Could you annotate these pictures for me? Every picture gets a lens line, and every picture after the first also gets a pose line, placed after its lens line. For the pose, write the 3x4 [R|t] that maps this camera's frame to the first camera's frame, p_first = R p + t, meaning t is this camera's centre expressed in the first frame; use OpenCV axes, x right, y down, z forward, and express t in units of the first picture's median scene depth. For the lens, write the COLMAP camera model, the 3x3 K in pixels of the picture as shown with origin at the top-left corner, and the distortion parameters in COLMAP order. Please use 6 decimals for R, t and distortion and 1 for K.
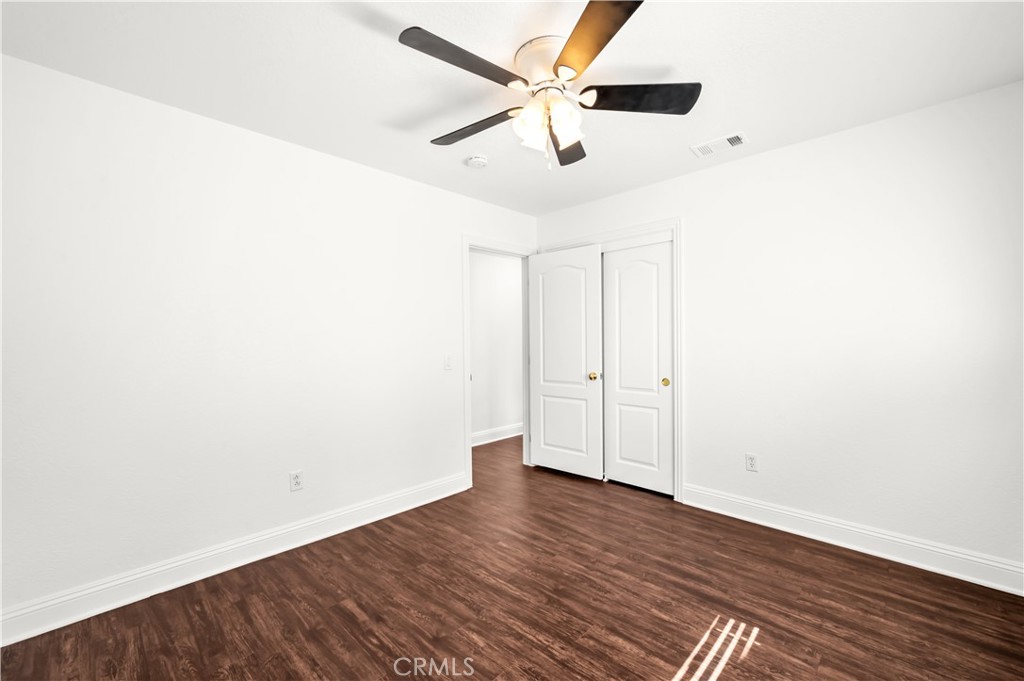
lens RADIAL K [[410.4, 0, 508.6], [0, 410.4, 350.2], [0, 0, 1]] dist [-0.002669, 0.000637]
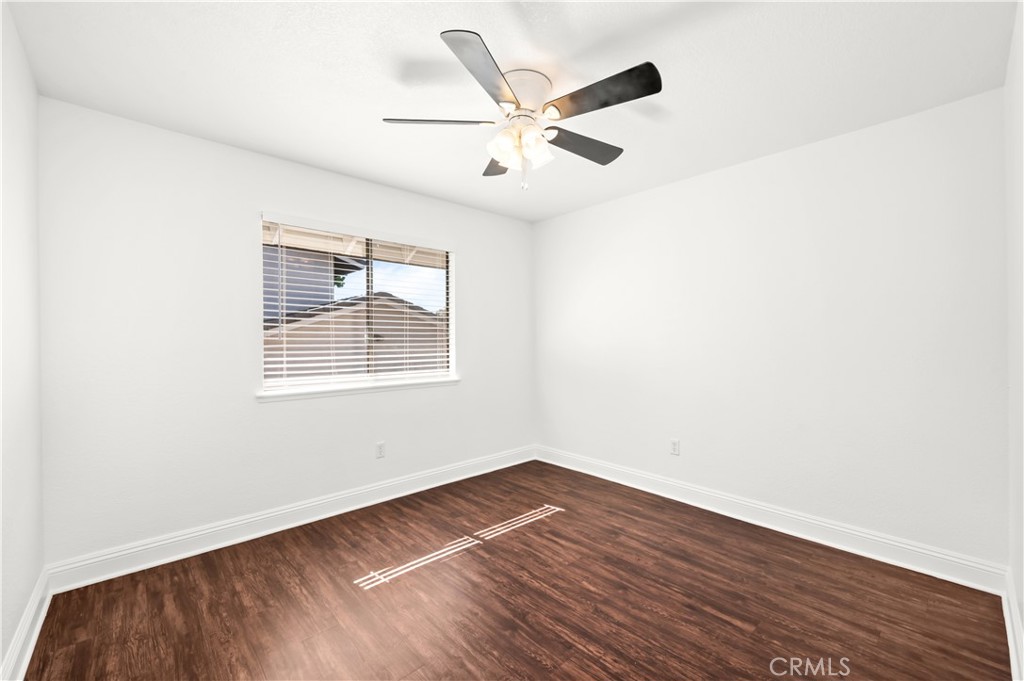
lens RADIAL K [[410.4, 0, 514.5], [0, 410.4, 336.9], [0, 0, 1]] dist [-0.002669, 0.000637]
pose [[-0.999108, 0.013373, 0.040066, 0.079727], [0.013717, 0.999871, 0.008322, -0.041403], [-0.039949, 0.008864, -0.999162, 2.047911]]
